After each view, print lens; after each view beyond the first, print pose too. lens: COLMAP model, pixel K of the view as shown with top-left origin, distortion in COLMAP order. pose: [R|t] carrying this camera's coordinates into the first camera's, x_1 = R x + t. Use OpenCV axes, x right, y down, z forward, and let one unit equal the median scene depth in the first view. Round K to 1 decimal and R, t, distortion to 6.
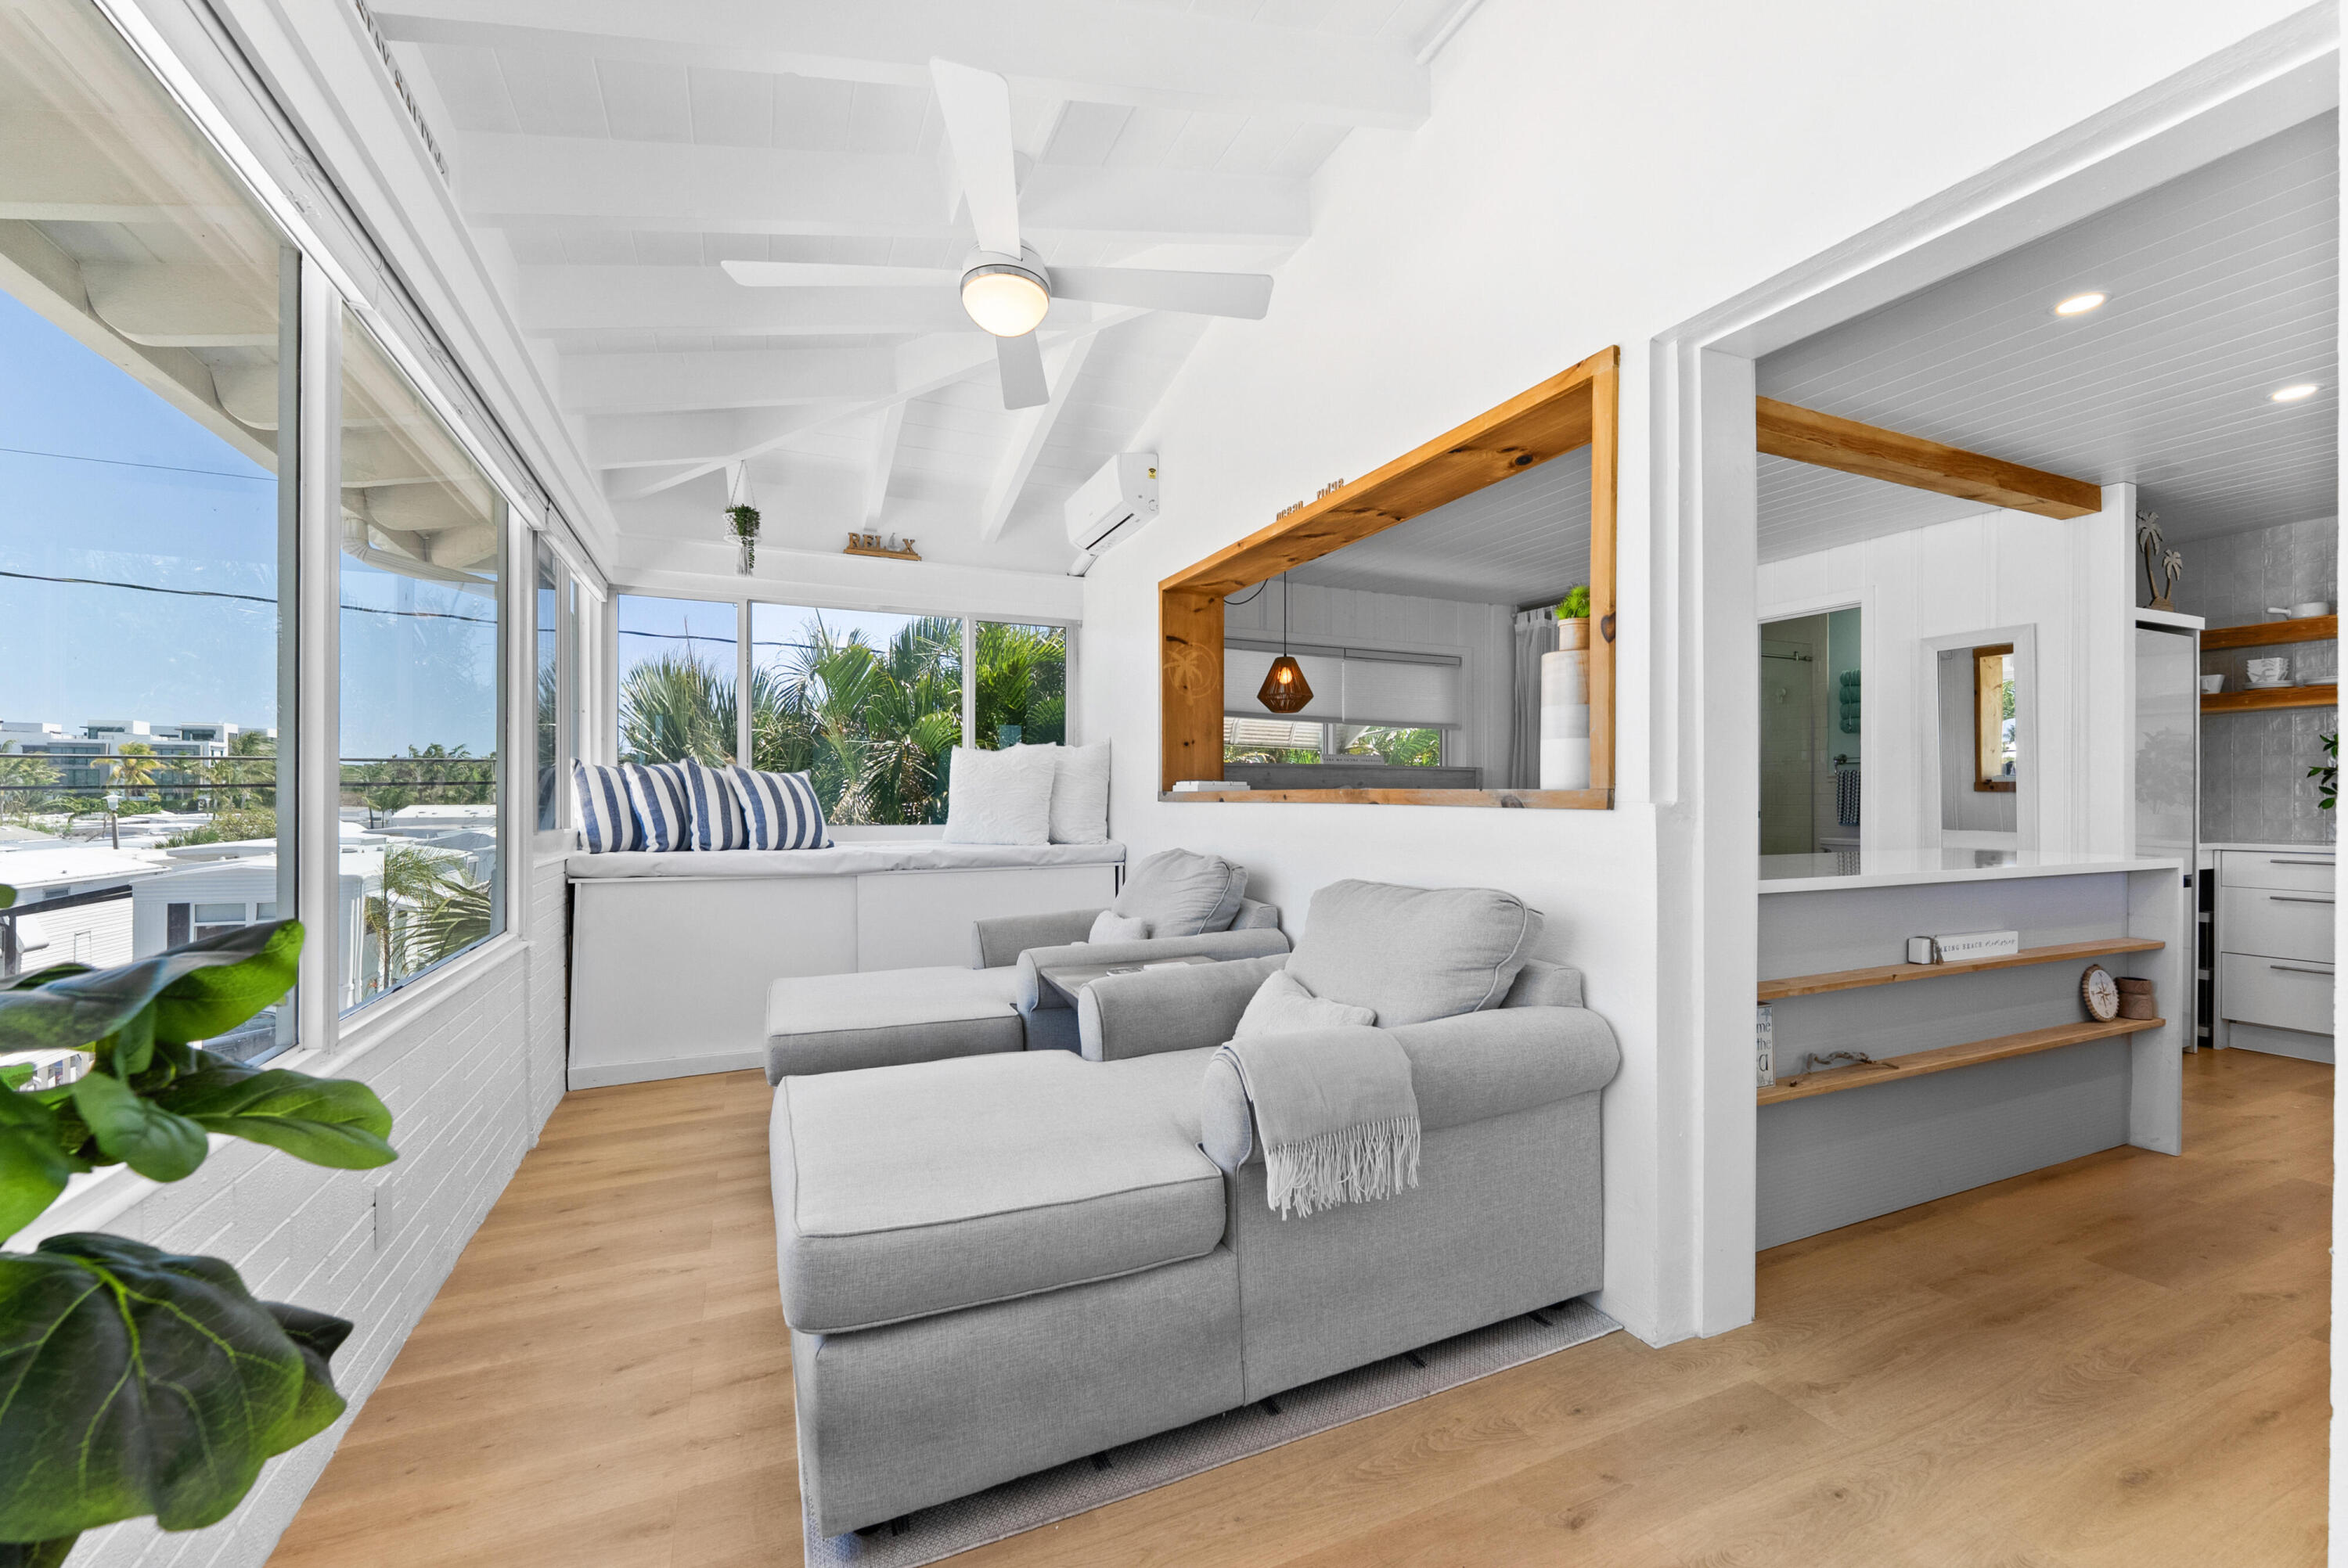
lens RADIAL K [[945.0, 0, 1183.4], [0, 945.0, 790.9], [0, 0, 1]] dist [-0.001201, -0.000166]
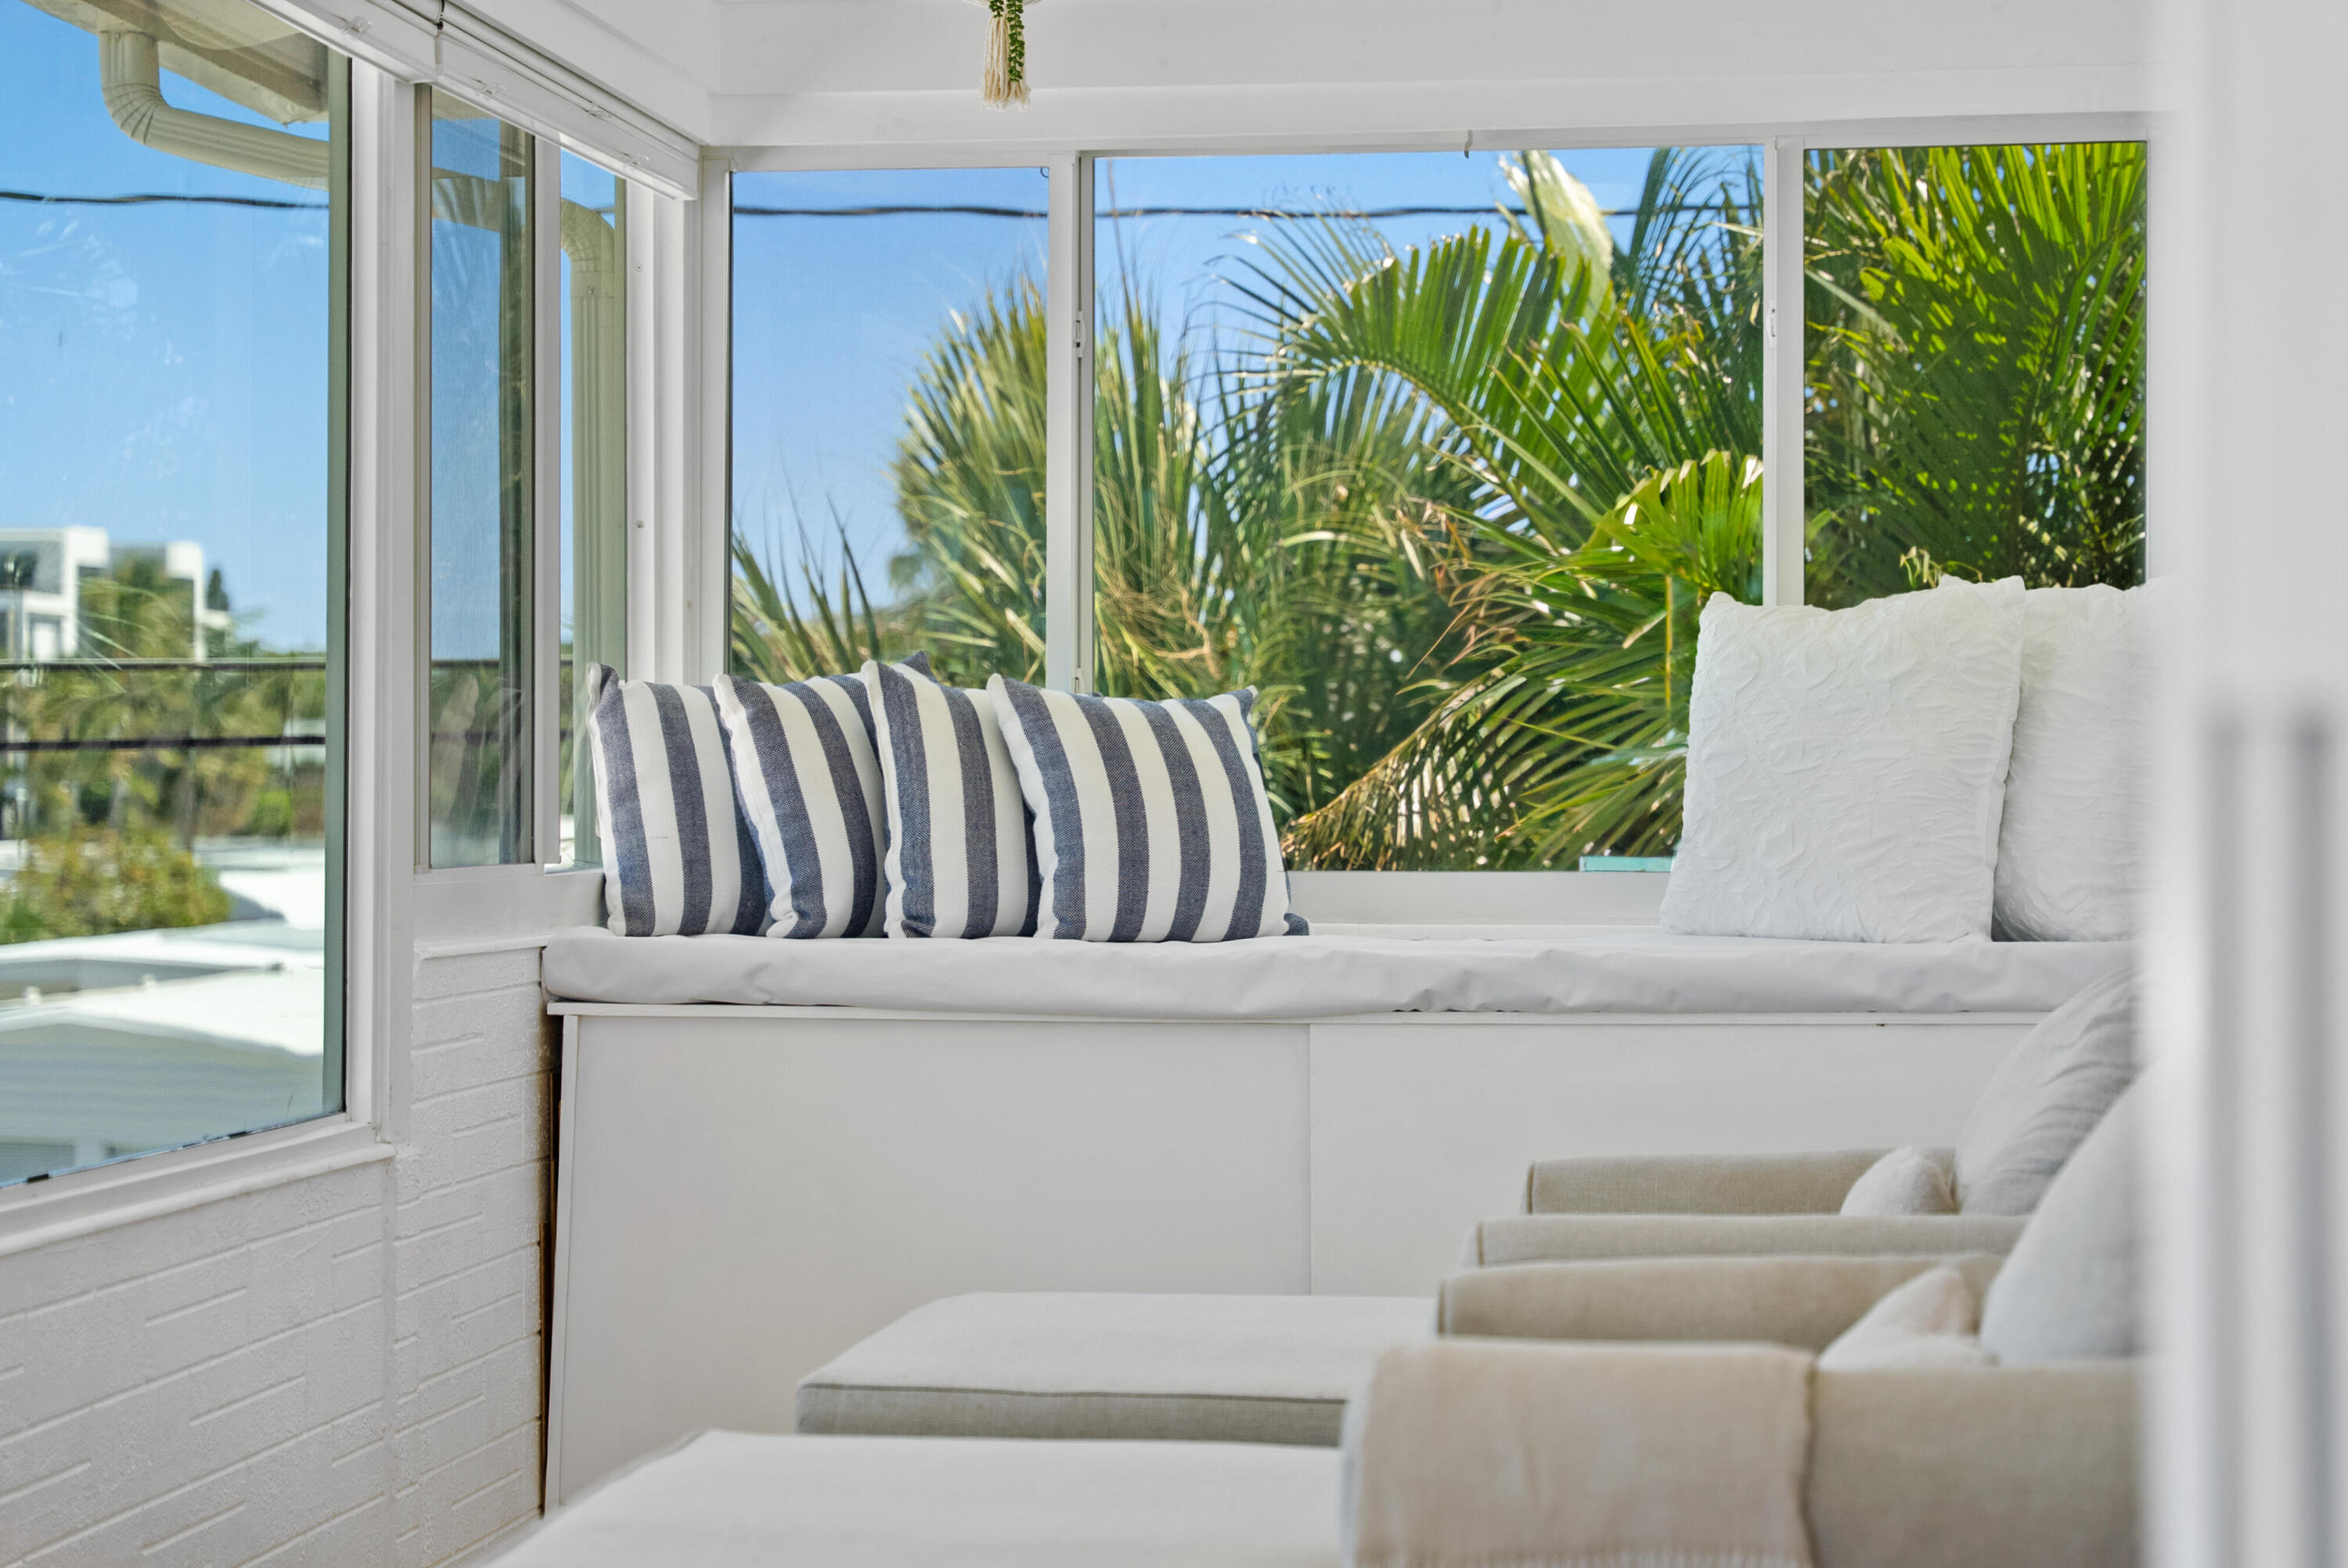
lens RADIAL K [[4659.0, 0, 1174.0], [0, 4659.0, 784.0], [0, 0, 1]] dist [-0.022019, 0.027470]
pose [[0.846480, -0.001277, -0.532419, 0.437831], [0.004415, 0.999980, 0.004620, 0.002059], [0.532402, -0.006261, 0.846468, -0.334648]]
